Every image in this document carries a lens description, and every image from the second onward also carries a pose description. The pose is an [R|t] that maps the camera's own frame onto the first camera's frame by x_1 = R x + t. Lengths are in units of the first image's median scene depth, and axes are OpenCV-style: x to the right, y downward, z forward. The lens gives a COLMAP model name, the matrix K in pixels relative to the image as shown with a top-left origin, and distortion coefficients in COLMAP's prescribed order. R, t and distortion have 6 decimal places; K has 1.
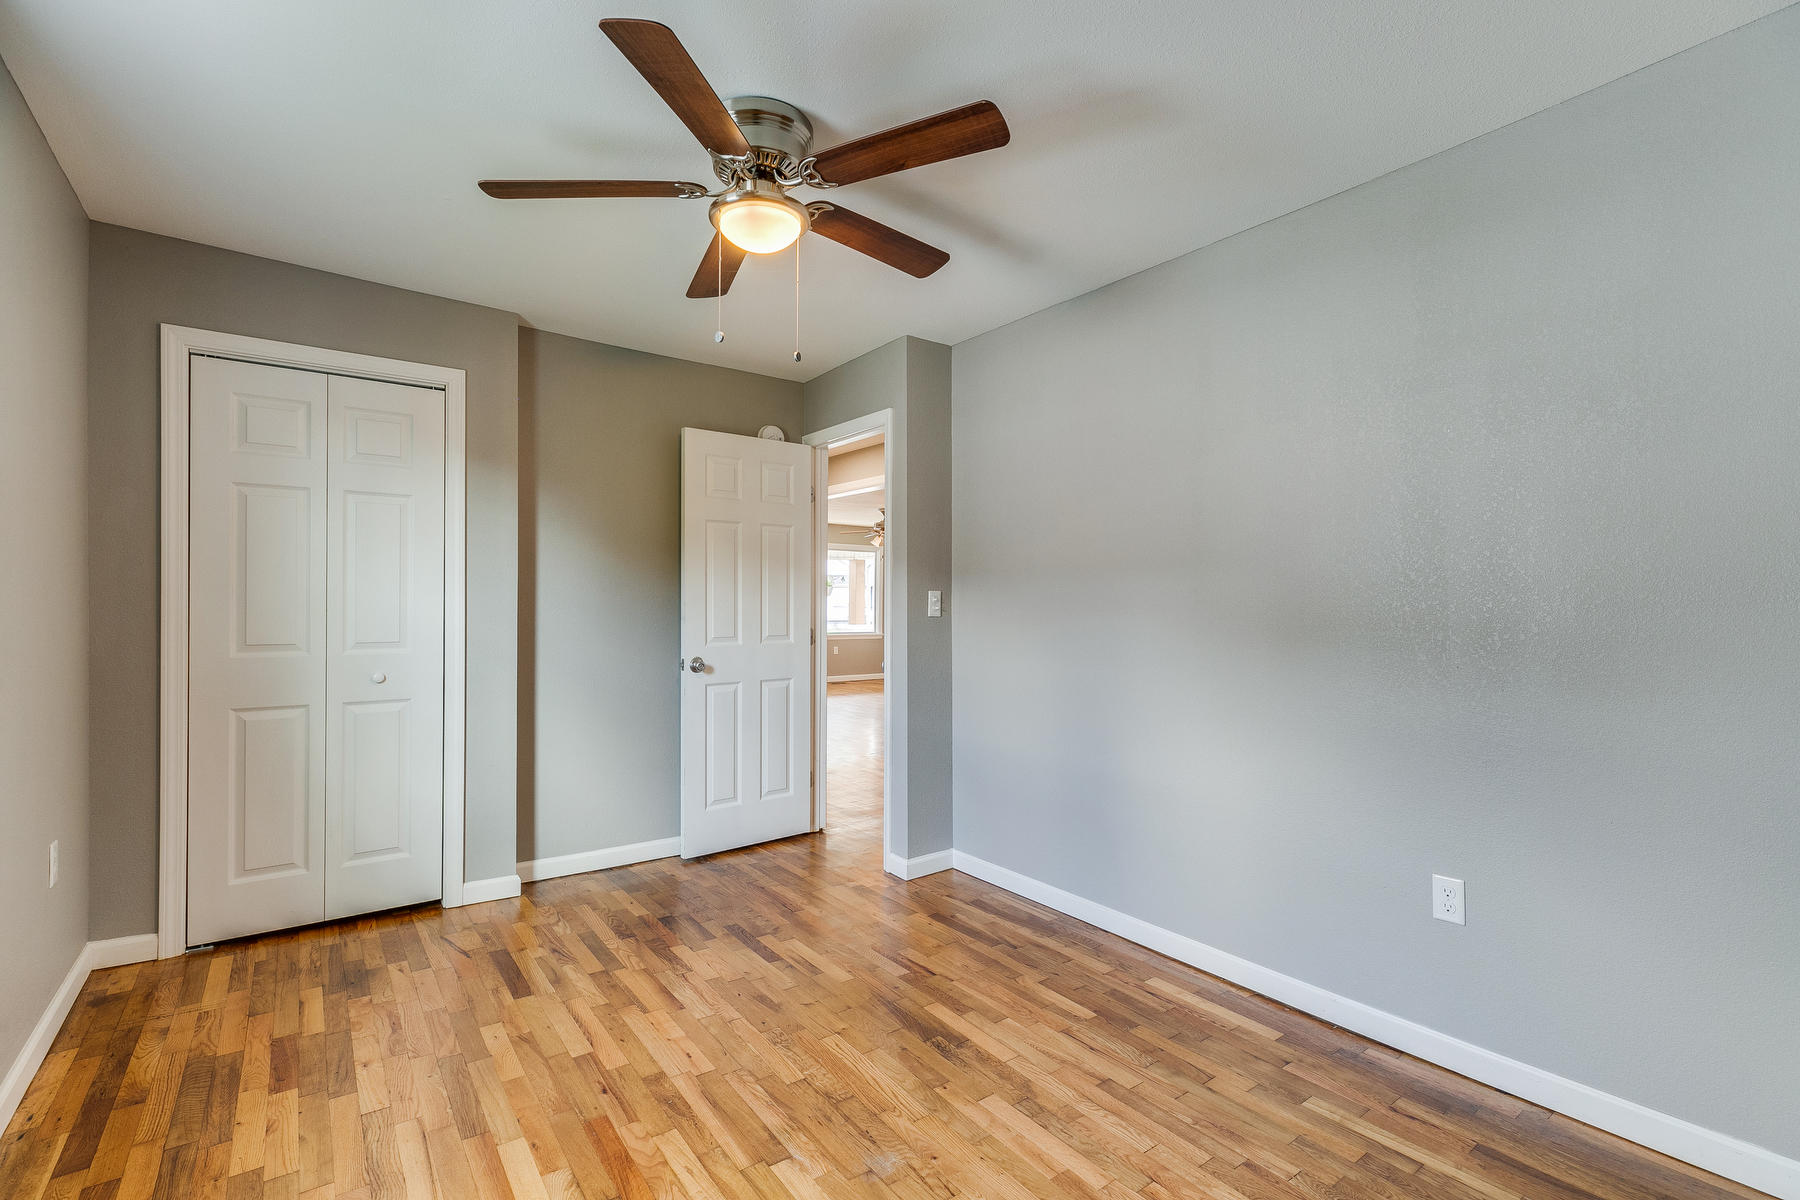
lens RADIAL K [[812.2, 0, 901.3], [0, 812.2, 601.2], [0, 0, 1]] dist [0.001257, -0.000402]
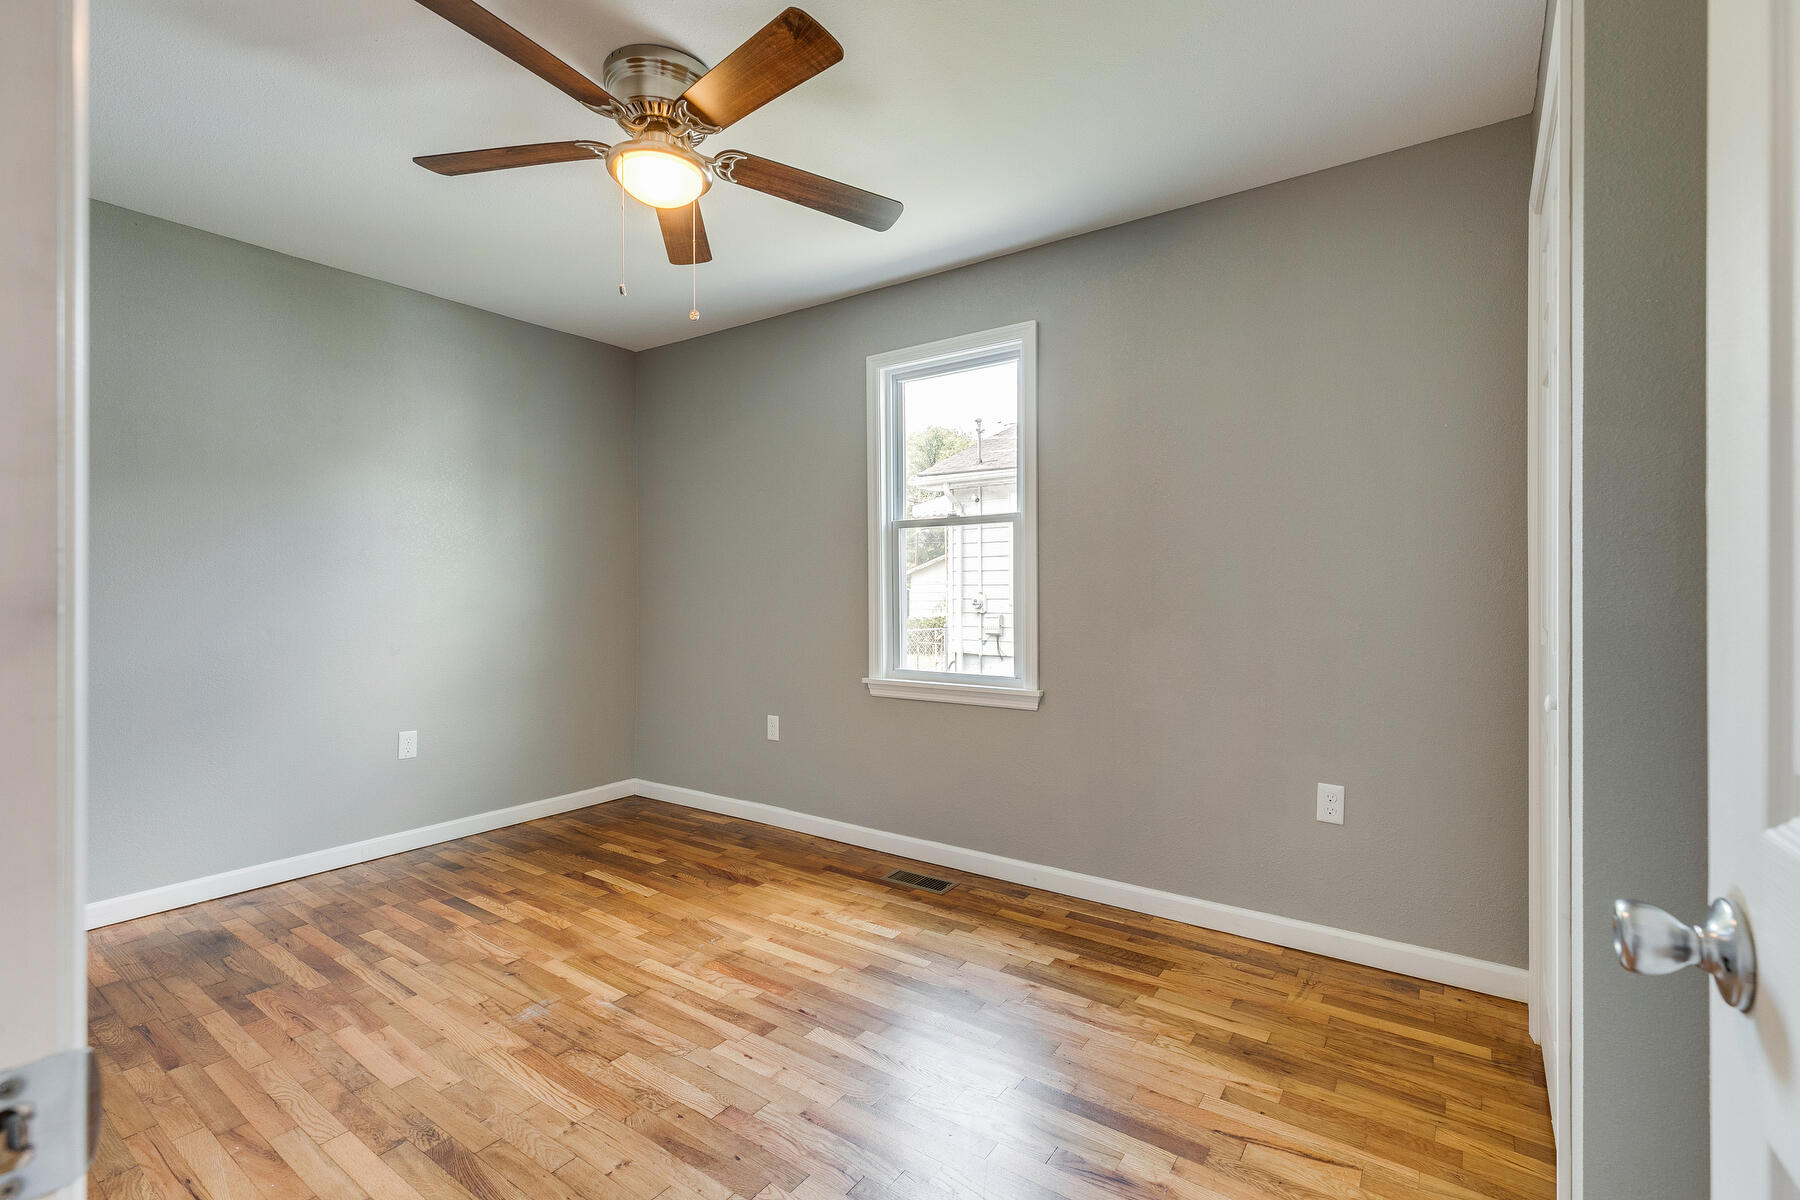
lens RADIAL K [[812.2, 0, 901.6], [0, 812.2, 594.8], [0, 0, 1]] dist [0.001257, -0.000402]
pose [[-0.950986, -0.000153, -0.309233, -0.135761], [-0.001692, 0.999987, 0.004708, 0.031725], [0.309229, 0.005000, -0.950975, 1.833557]]
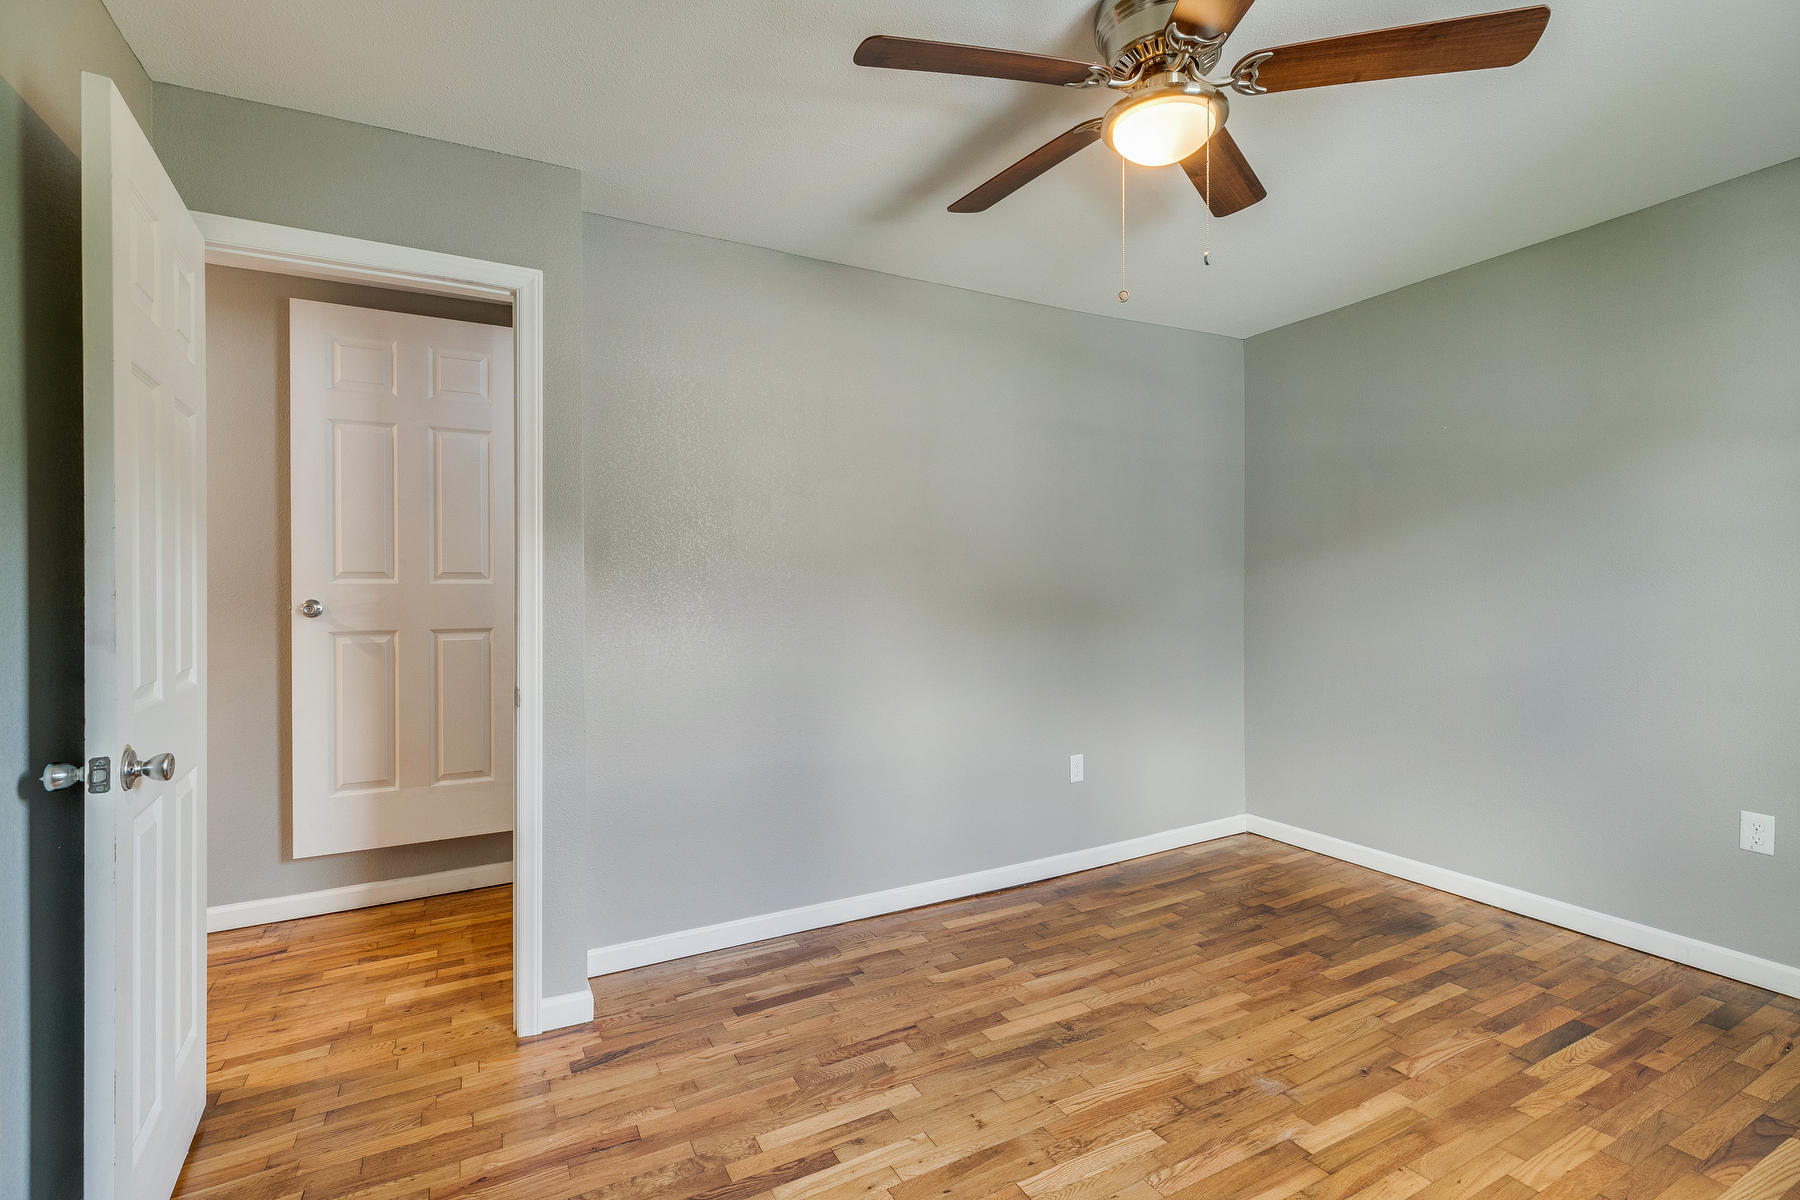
lens RADIAL K [[812.2, 0, 902.4], [0, 812.2, 591.5], [0, 0, 1]] dist [0.001257, -0.000402]
pose [[0.146221, -0.006414, 0.989231, -0.936733], [0.002523, 0.999978, 0.006111, -0.001826], [-0.989249, 0.001602, 0.146234, 1.038330]]
